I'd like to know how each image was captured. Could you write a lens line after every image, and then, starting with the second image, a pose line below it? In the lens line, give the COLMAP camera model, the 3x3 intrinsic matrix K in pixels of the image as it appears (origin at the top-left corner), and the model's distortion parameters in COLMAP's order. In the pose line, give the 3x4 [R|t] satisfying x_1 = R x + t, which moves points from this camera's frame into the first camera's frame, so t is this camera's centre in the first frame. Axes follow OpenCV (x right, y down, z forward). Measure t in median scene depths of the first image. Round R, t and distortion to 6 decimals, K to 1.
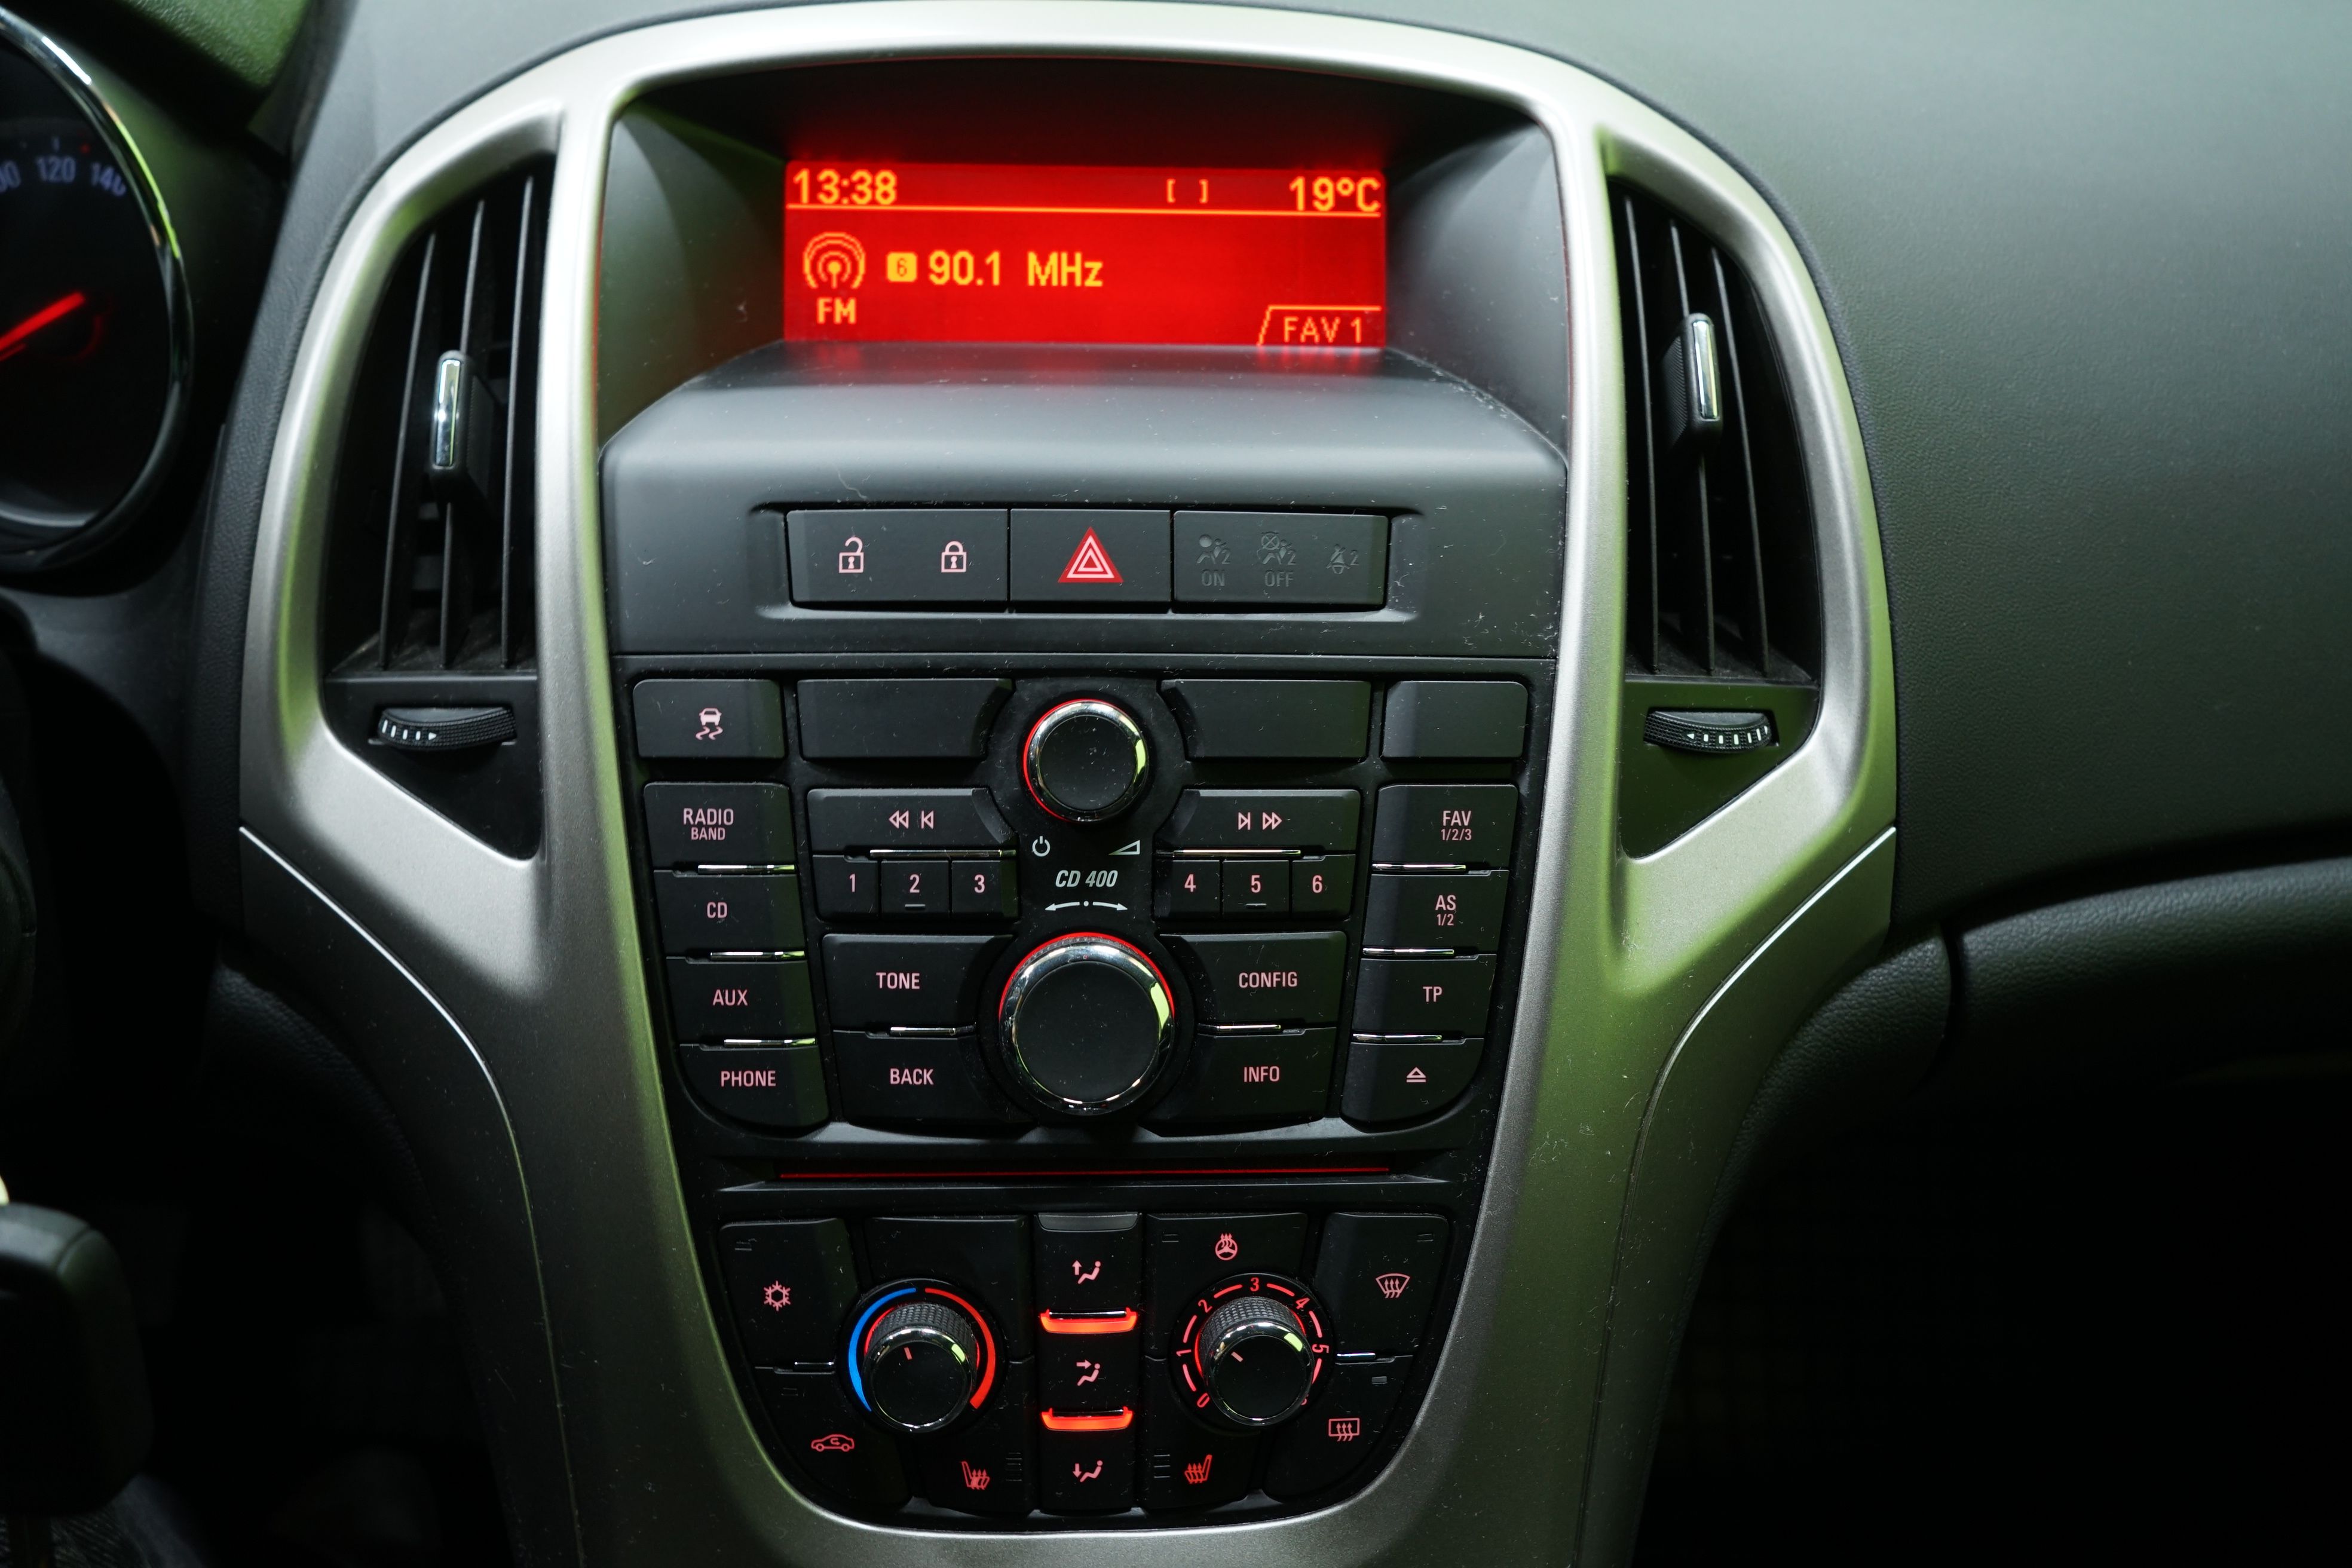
lens RADIAL K [[1846.5, 0, 1176.9], [0, 1846.5, 780.4], [0, 0, 1]] dist [-0.008275, 0.013243]
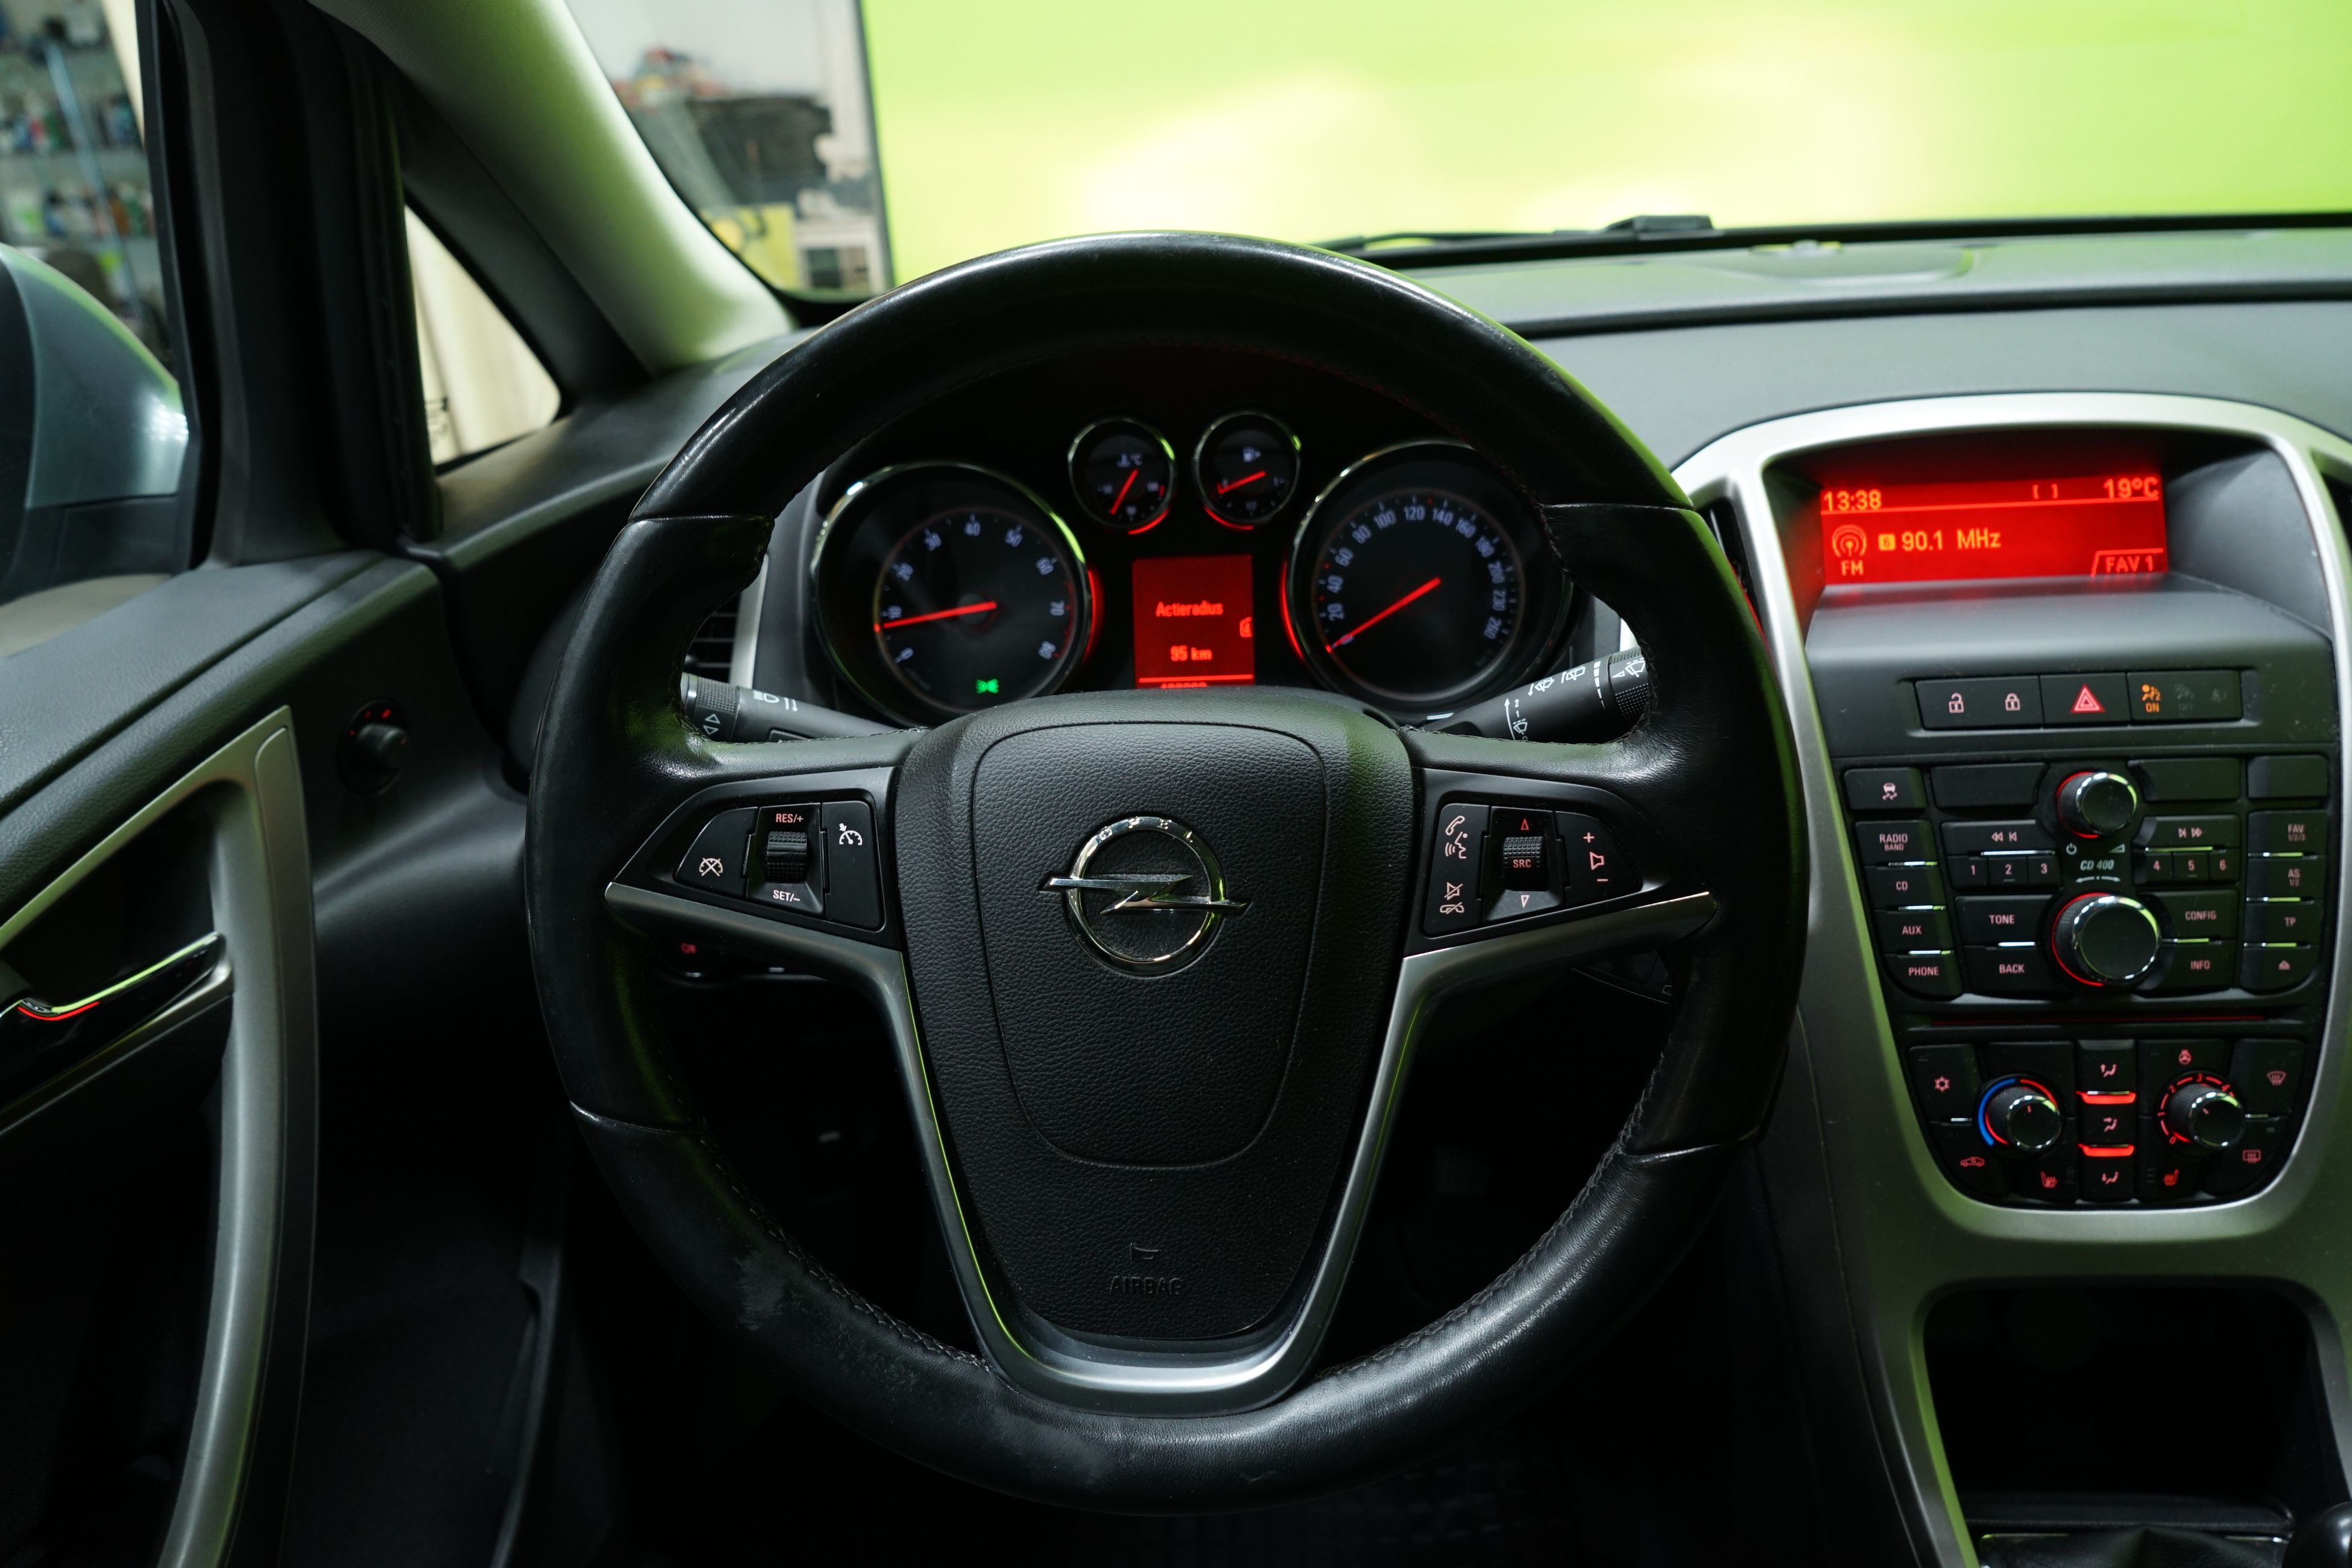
lens RADIAL K [[1617.7, 0, 1175.1], [0, 1617.7, 786.5], [0, 0, 1]] dist [0.010204, 0.008078]
pose [[0.993531, -0.033030, -0.108654, -0.808372], [0.027818, 0.998404, -0.049144, 0.027509], [0.110103, 0.045804, 0.992864, -0.785800]]
